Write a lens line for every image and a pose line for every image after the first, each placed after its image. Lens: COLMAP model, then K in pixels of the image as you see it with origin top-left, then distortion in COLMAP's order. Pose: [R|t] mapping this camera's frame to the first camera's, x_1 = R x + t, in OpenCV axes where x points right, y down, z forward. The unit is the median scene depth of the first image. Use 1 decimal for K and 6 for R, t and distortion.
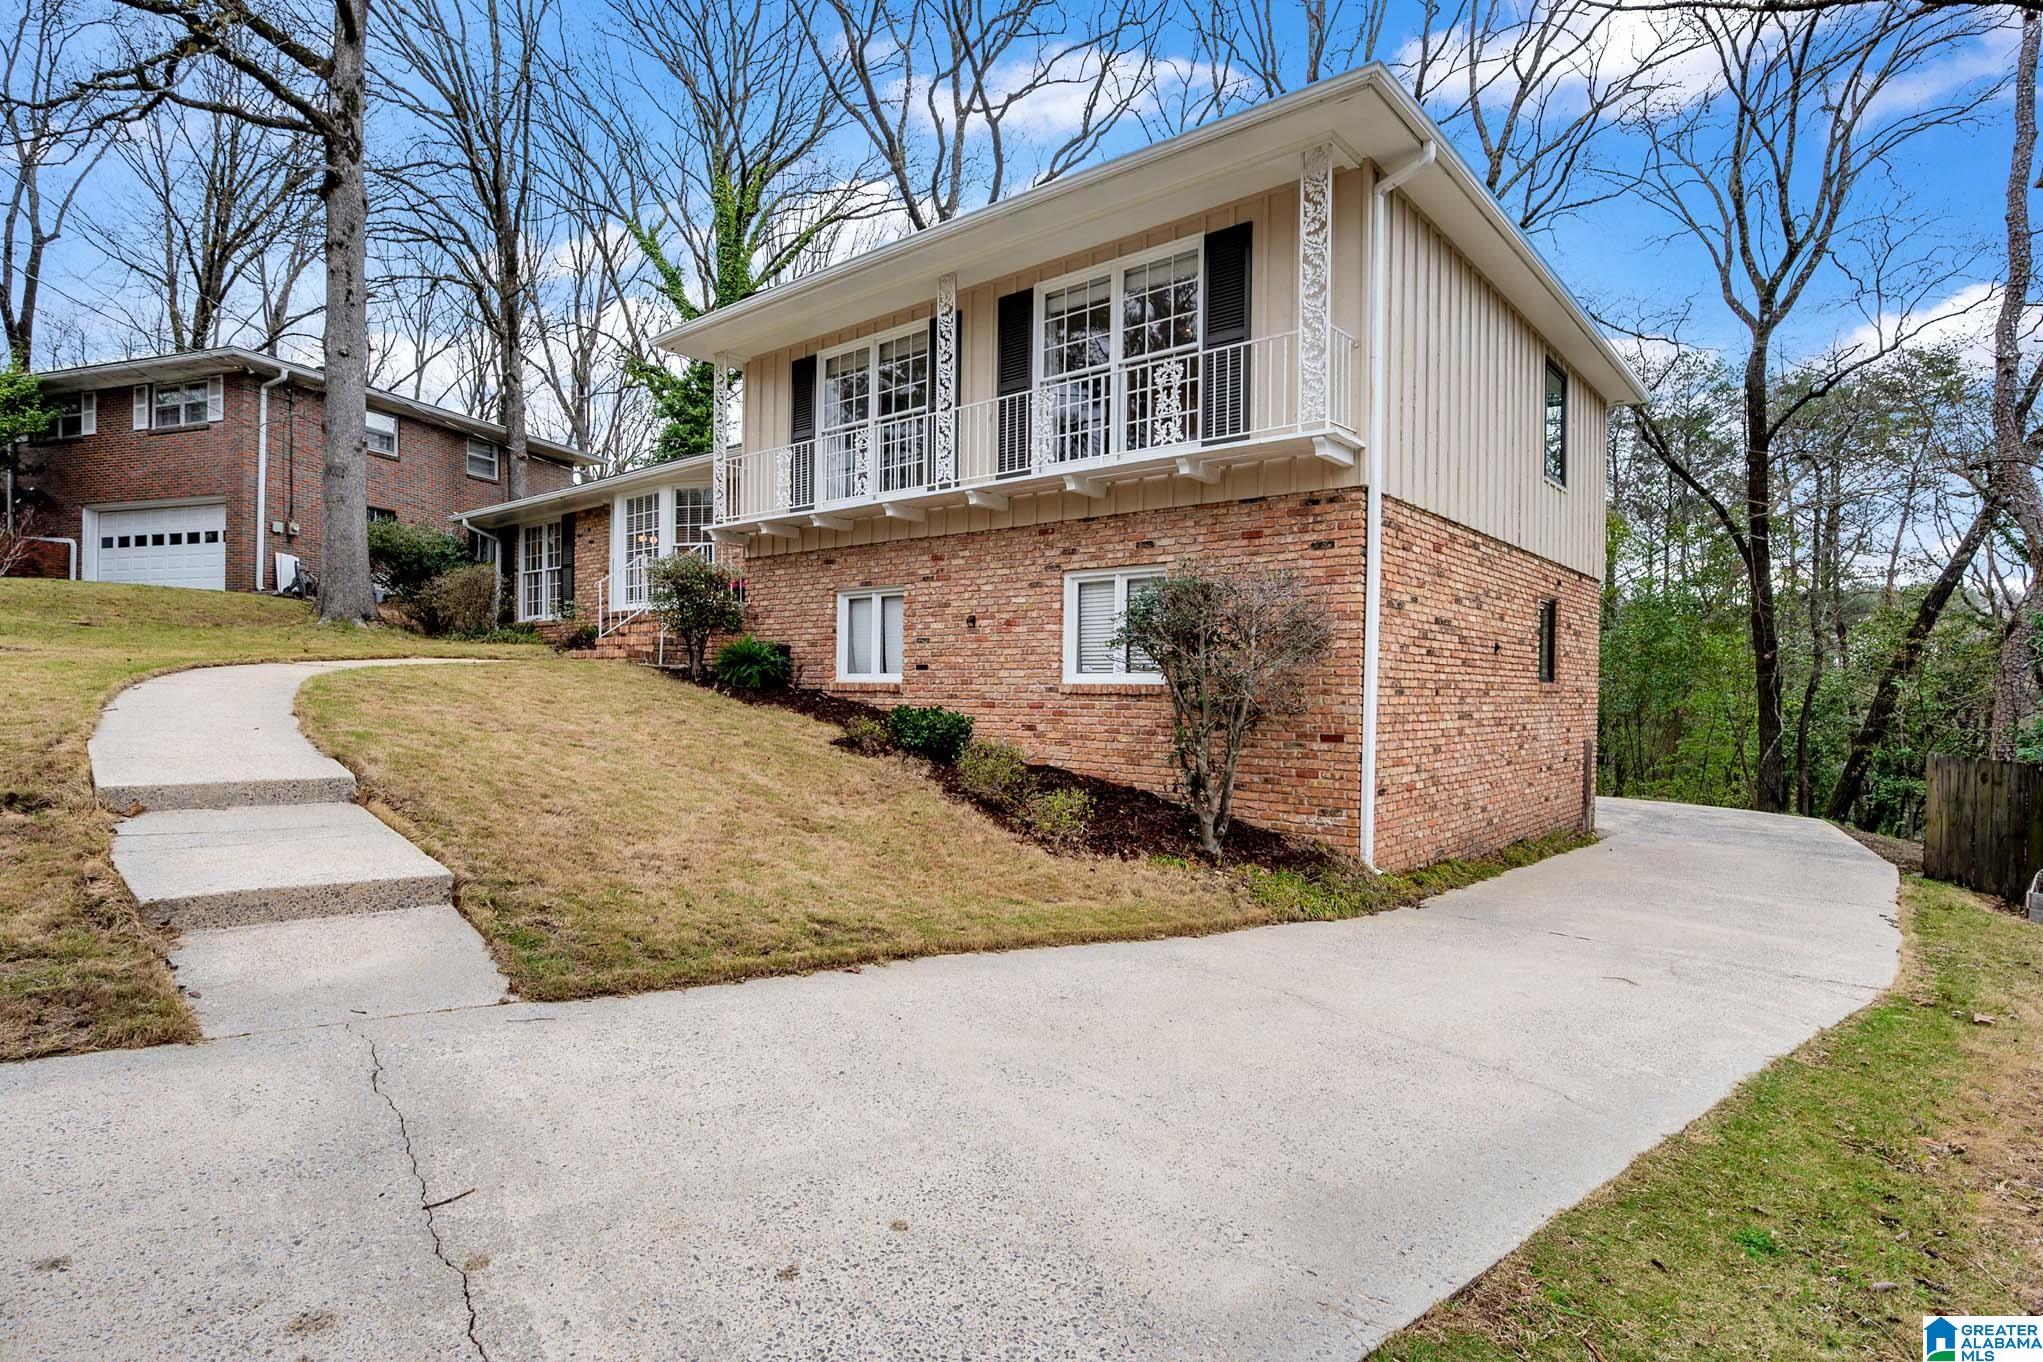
lens RADIAL K [[1047.6, 0, 1031.2], [0, 1047.6, 688.3], [0, 0, 1]] dist [-0.000756, 0.000703]
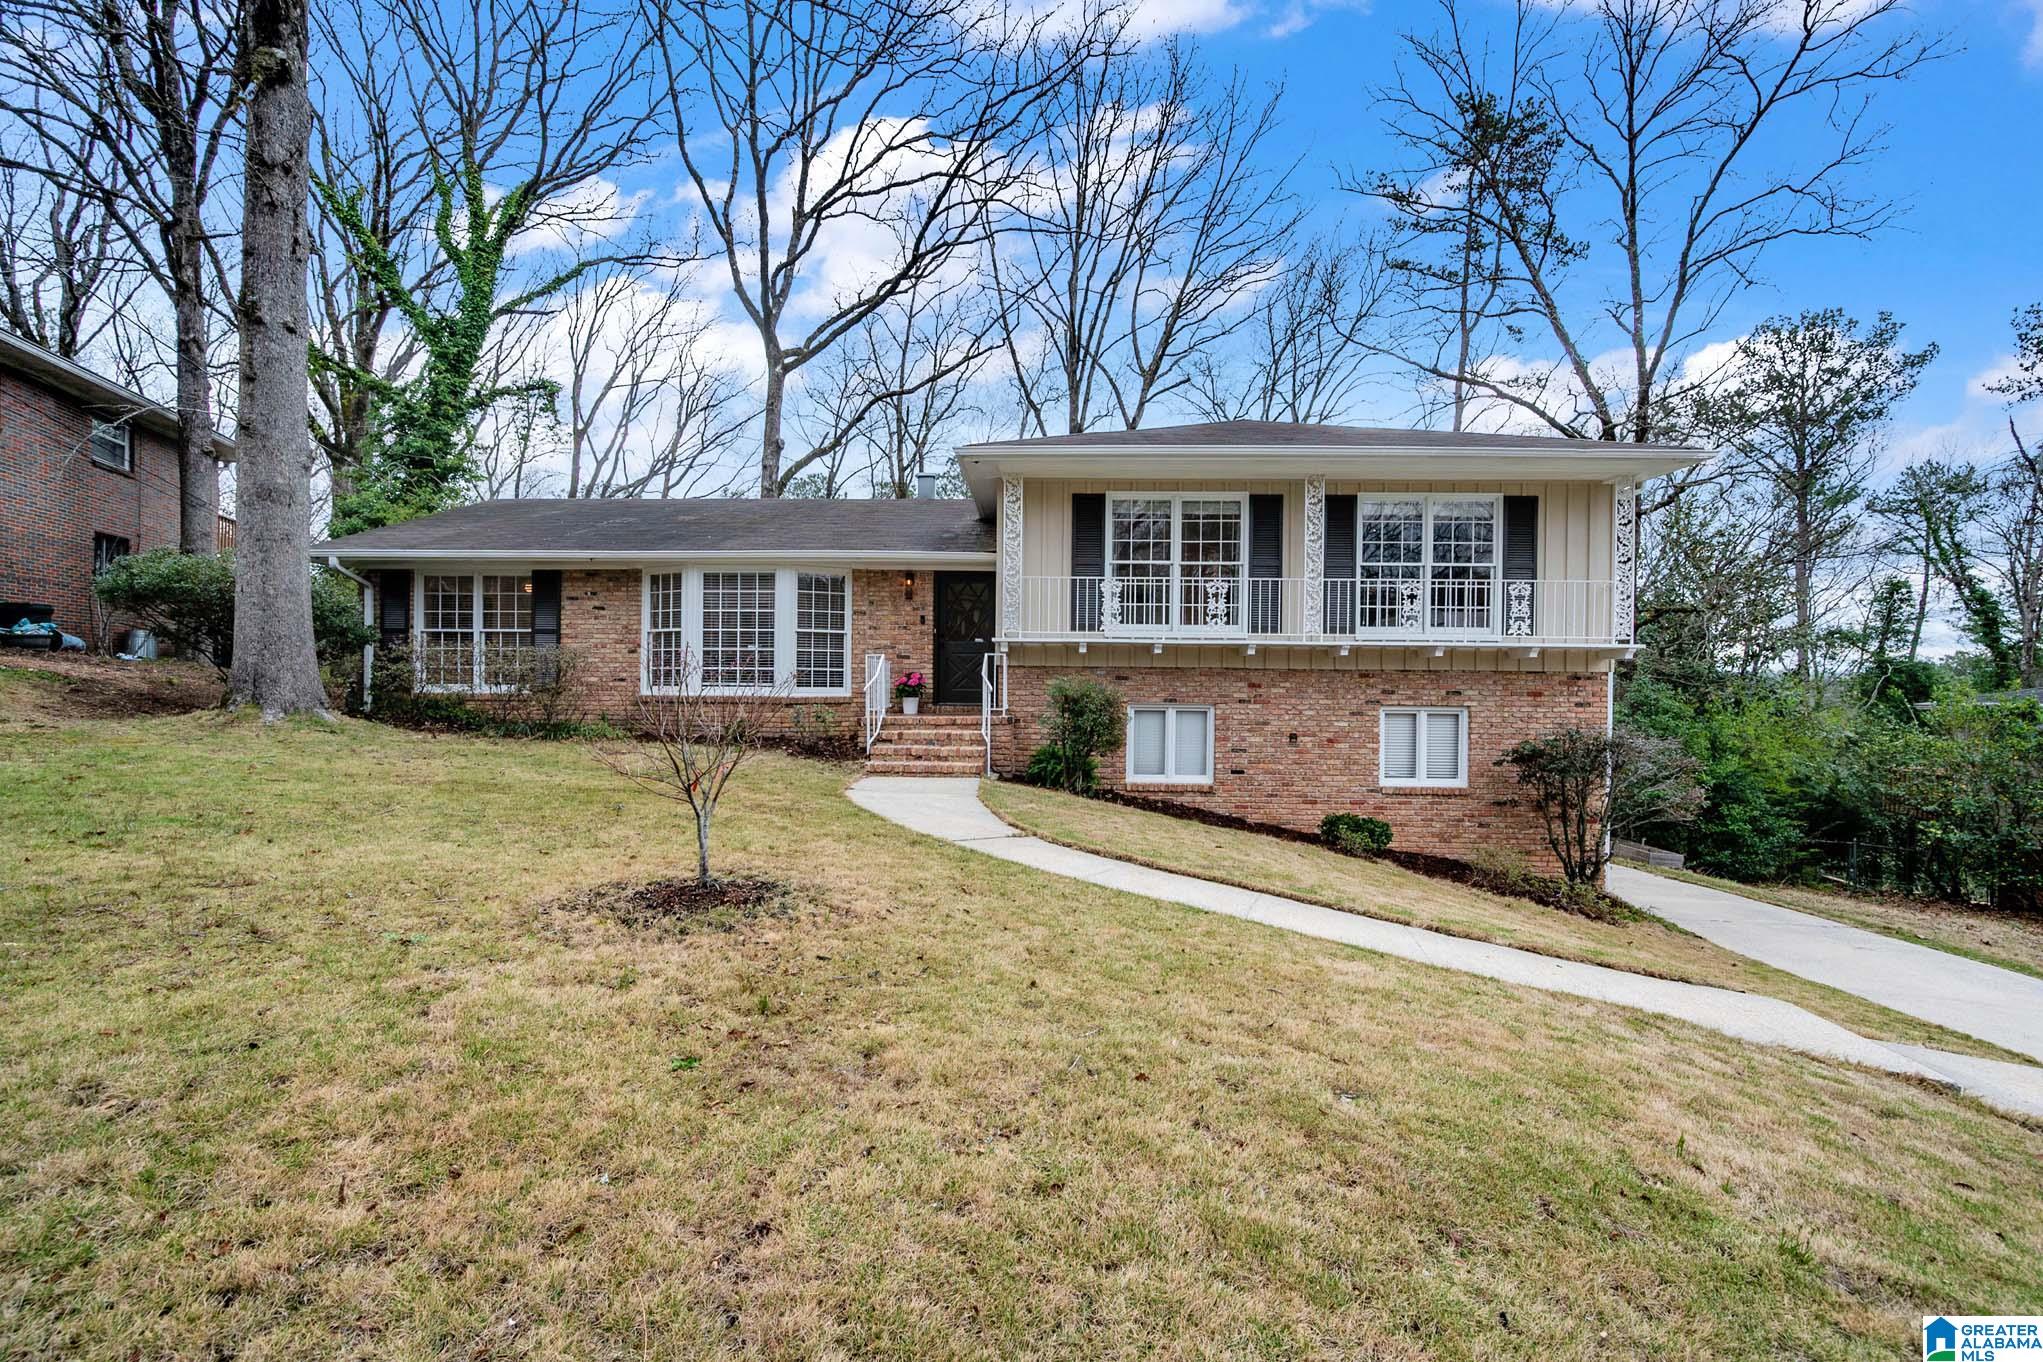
lens RADIAL K [[806.1, 0, 1027.9], [0, 806.1, 693.3], [0, 0, 1]] dist [0.000473, 0.000281]
pose [[0.785892, -0.001269, 0.618363, -0.944508], [-0.002899, 0.999979, 0.005737, -0.125134], [-0.618357, -0.006302, 0.785872, 0.422297]]
